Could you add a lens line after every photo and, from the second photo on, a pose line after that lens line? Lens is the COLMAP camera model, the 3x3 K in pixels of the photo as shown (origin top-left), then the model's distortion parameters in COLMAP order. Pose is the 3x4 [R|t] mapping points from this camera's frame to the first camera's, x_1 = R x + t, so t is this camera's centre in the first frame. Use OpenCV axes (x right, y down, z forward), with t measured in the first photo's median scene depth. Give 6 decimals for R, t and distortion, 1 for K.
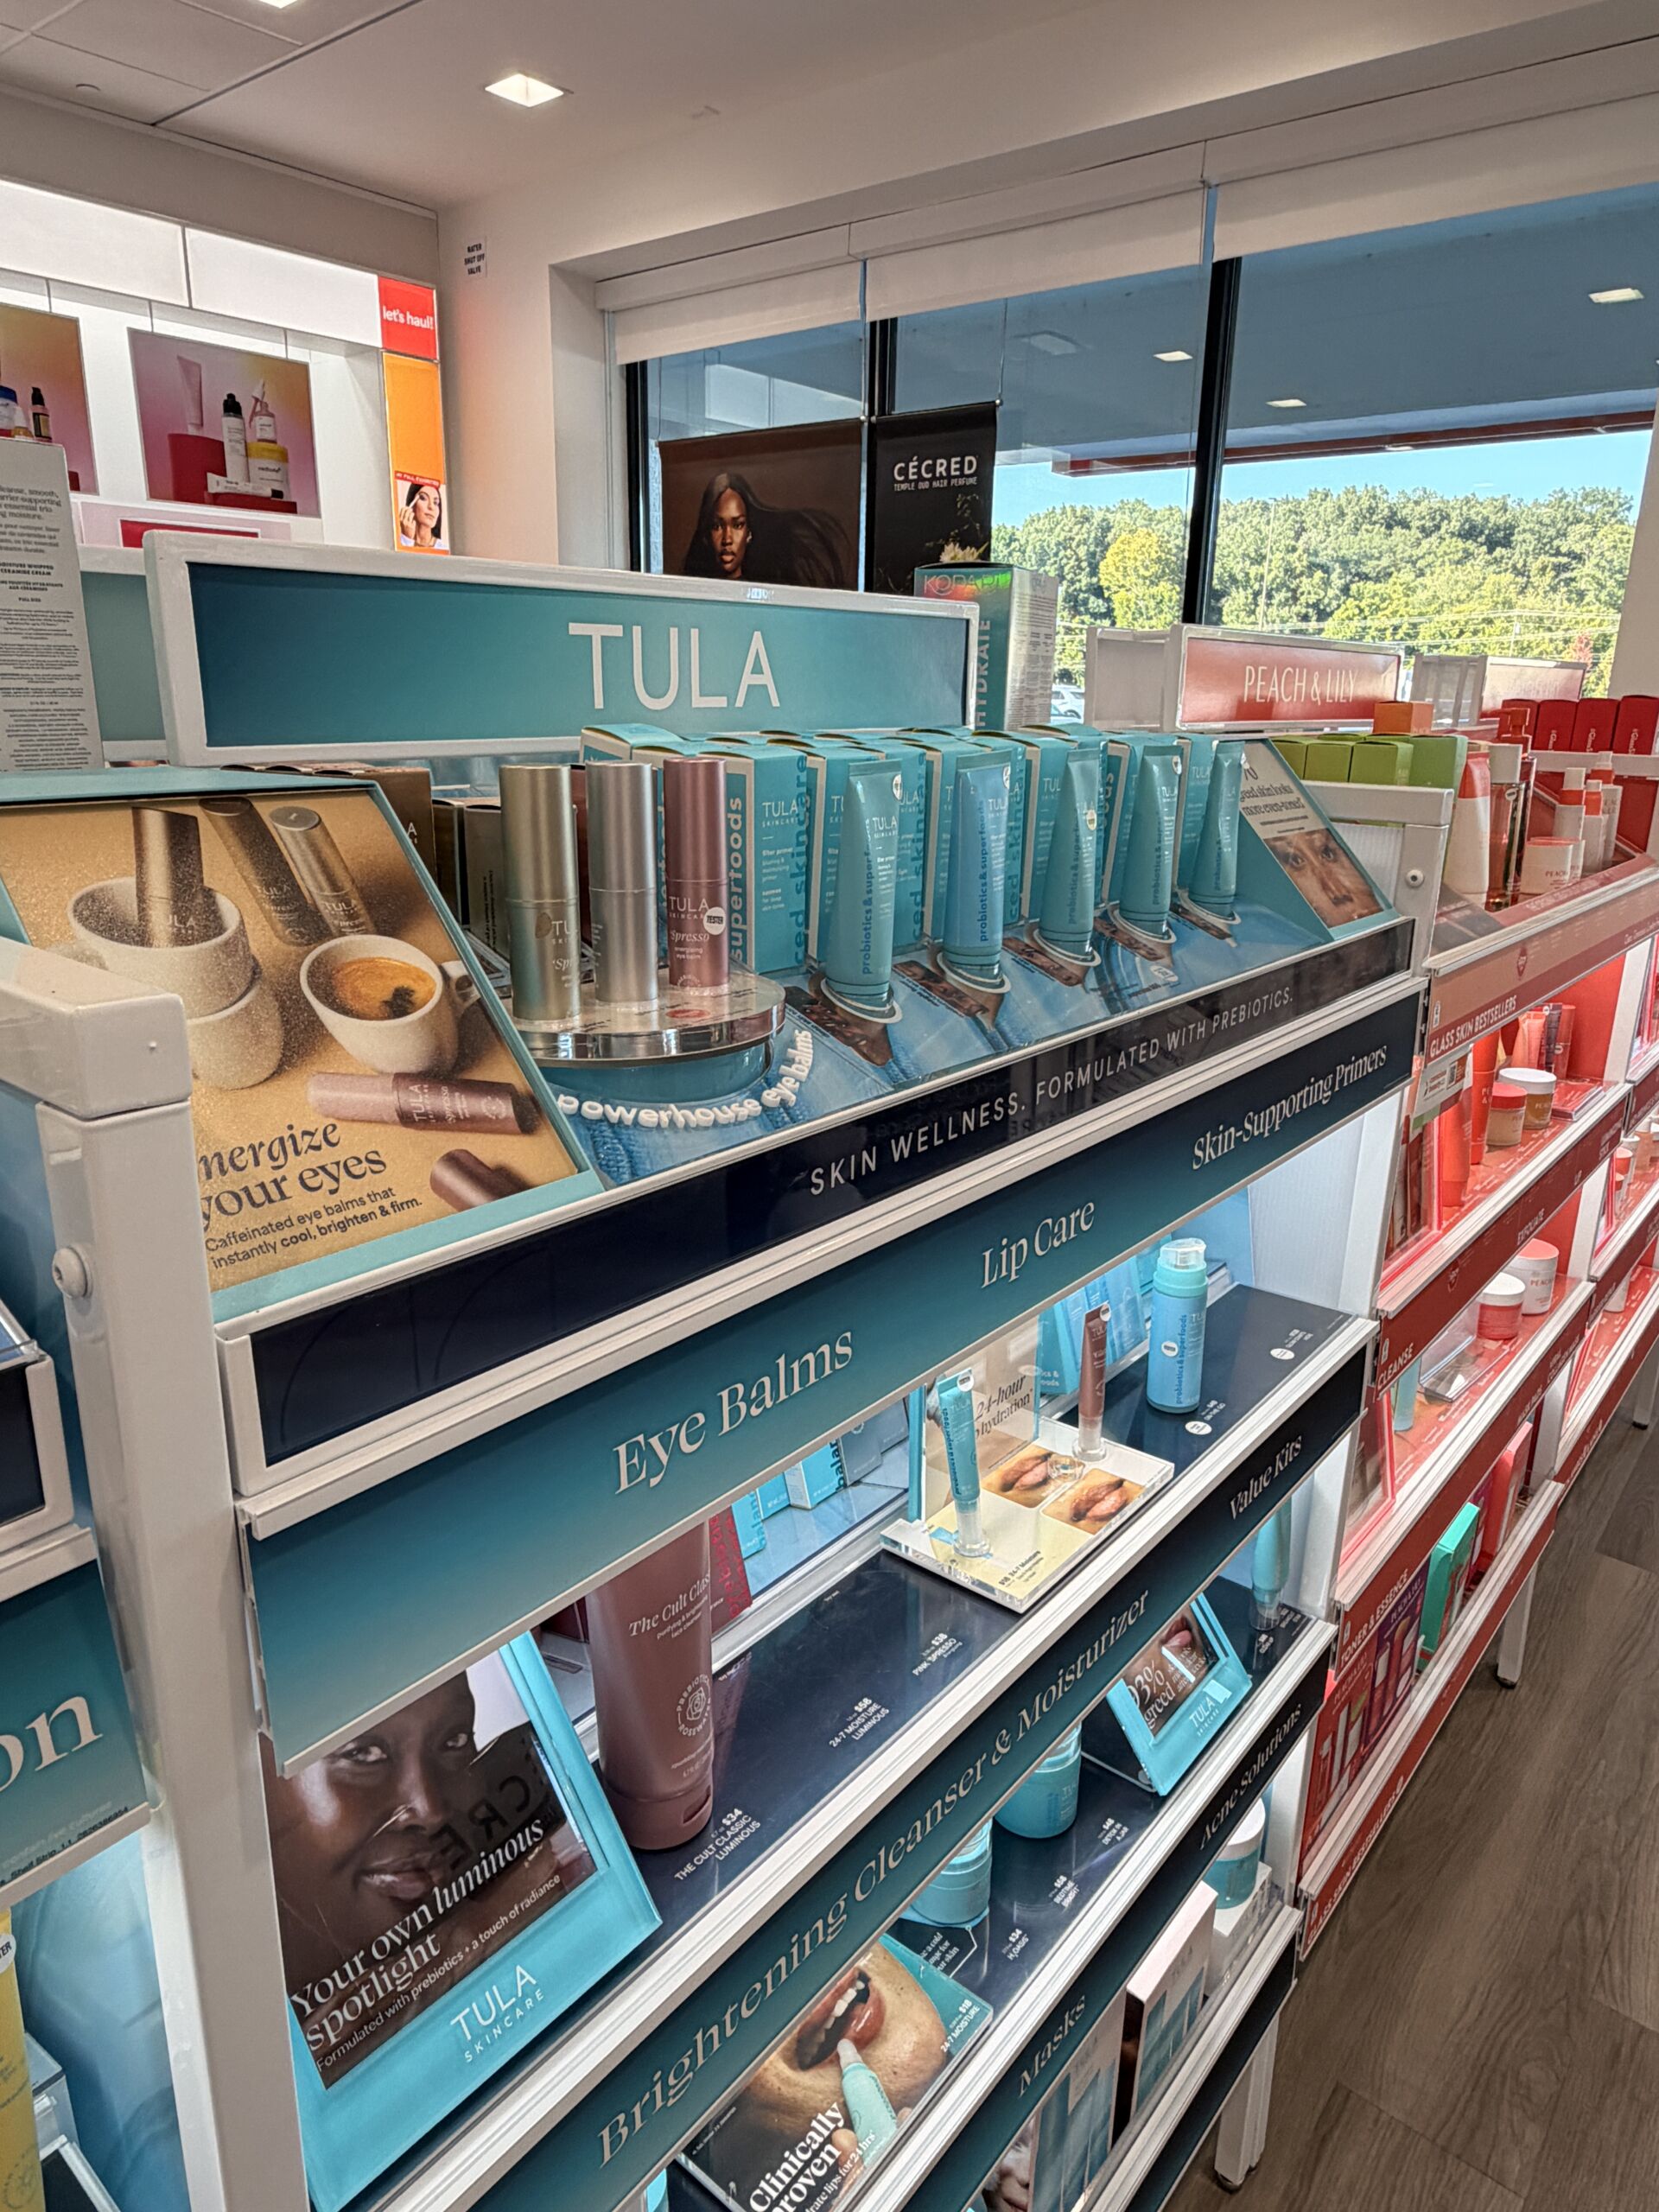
lens RADIAL K [[1399.4, 0, 835.0], [0, 1399.4, 1082.0], [0, 0, 1]] dist [-0.004660, 0.003106]
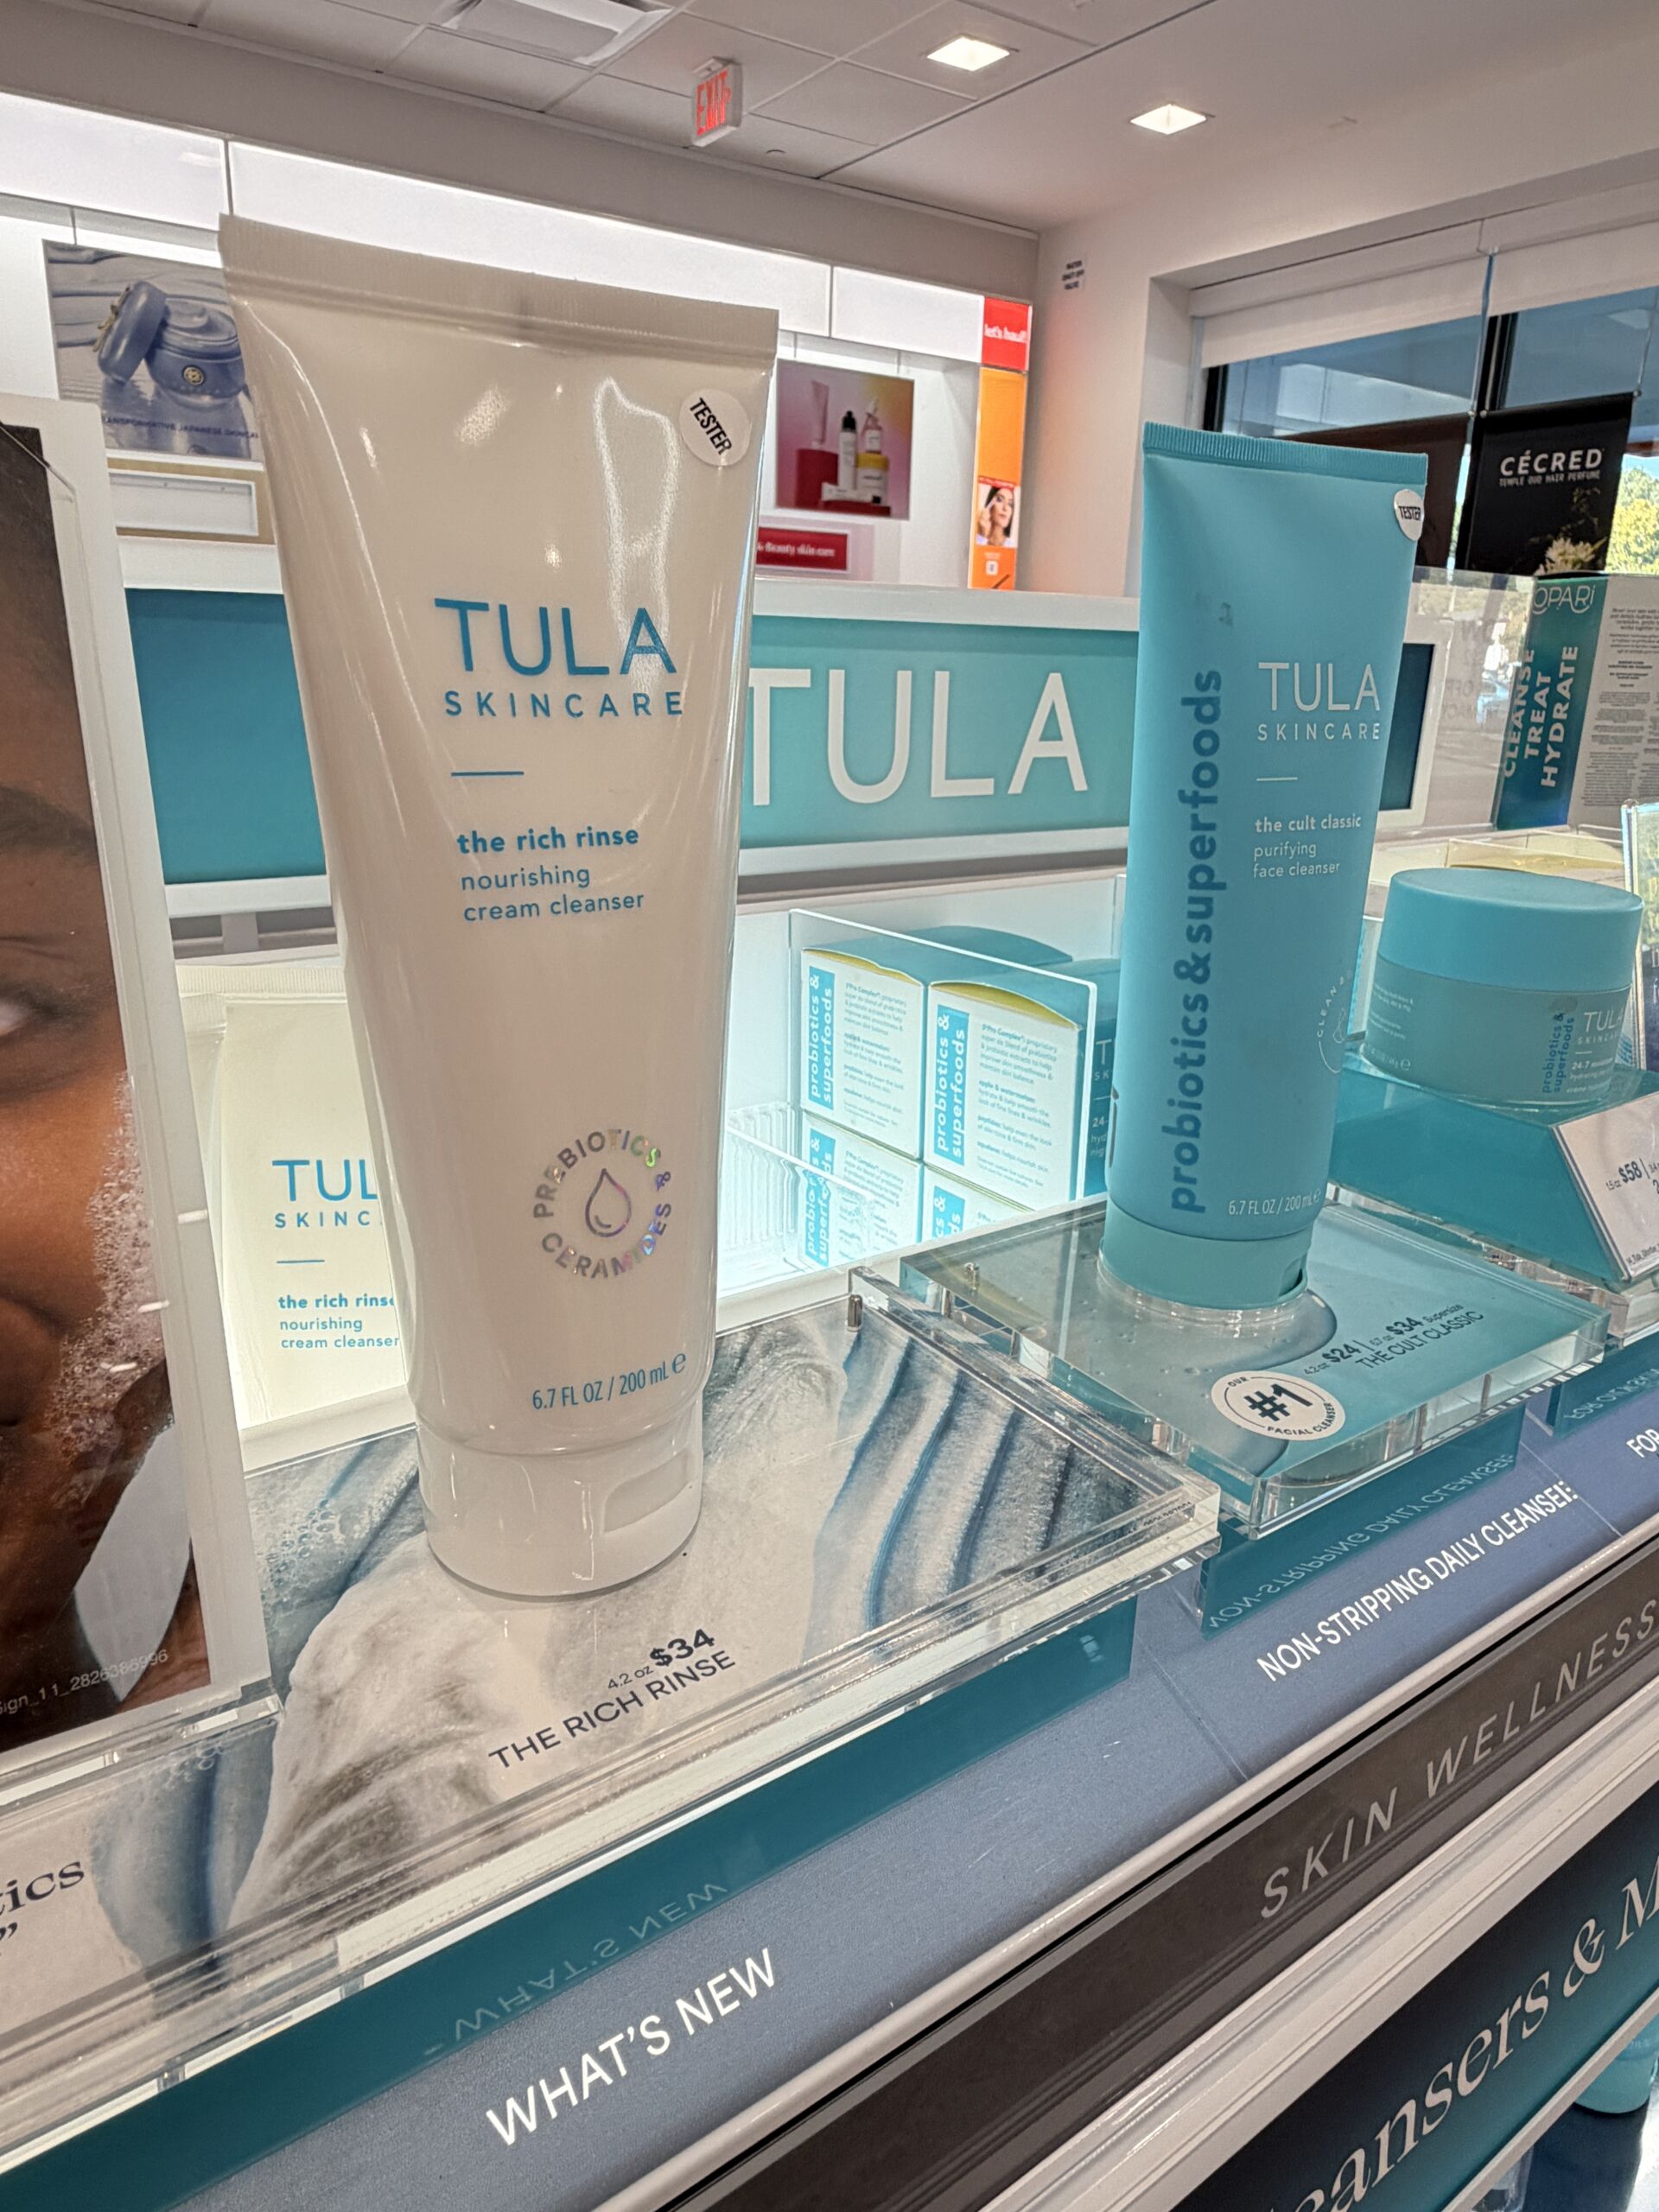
lens RADIAL K [[1399.4, 0, 820.8], [0, 1399.4, 1050.0], [0, 0, 1]] dist [-0.004660, 0.003106]
pose [[0.957161, 0.088037, -0.275849, -0.098902], [-0.090337, 0.995902, 0.004382, 0.011311], [0.275104, 0.020726, 0.961191, -0.064726]]
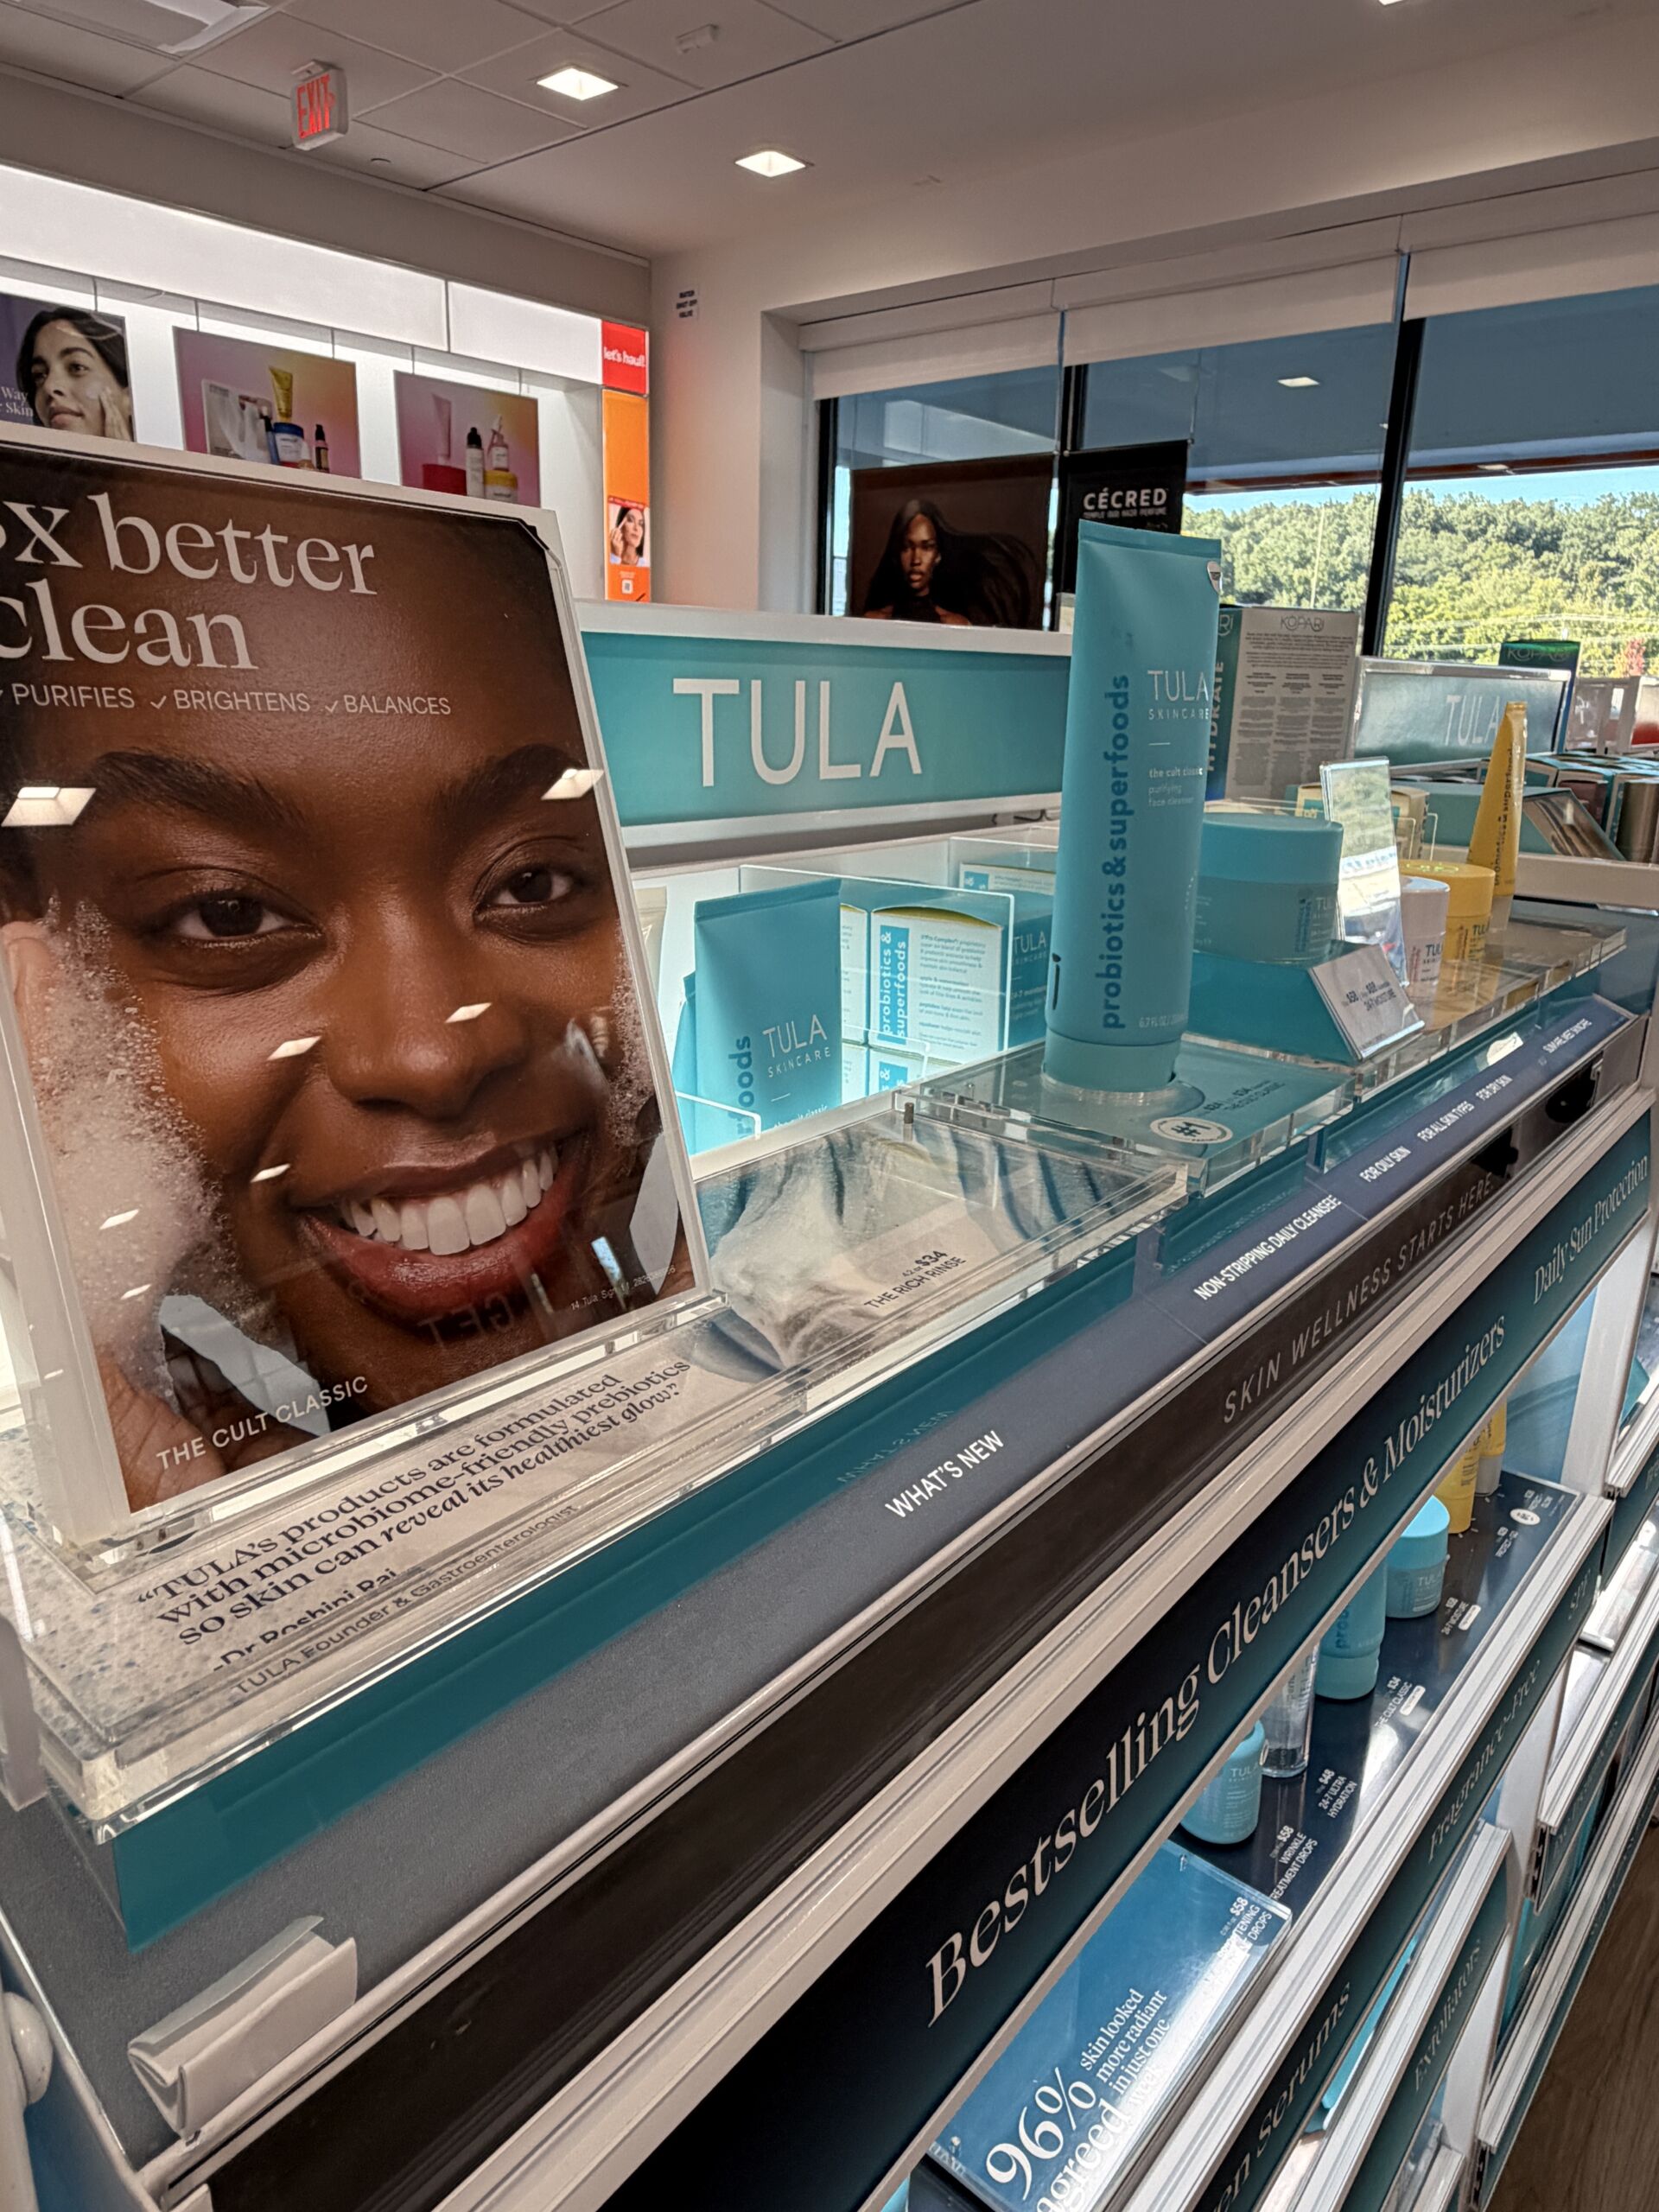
lens RADIAL K [[1399.4, 0, 826.2], [0, 1399.4, 1066.6], [0, 0, 1]] dist [-0.004660, 0.003106]
pose [[0.999549, 0.013909, -0.026630, -0.113498], [-0.014170, 0.999853, -0.009648, 0.019245], [0.026492, 0.010021, 0.999599, -0.090389]]
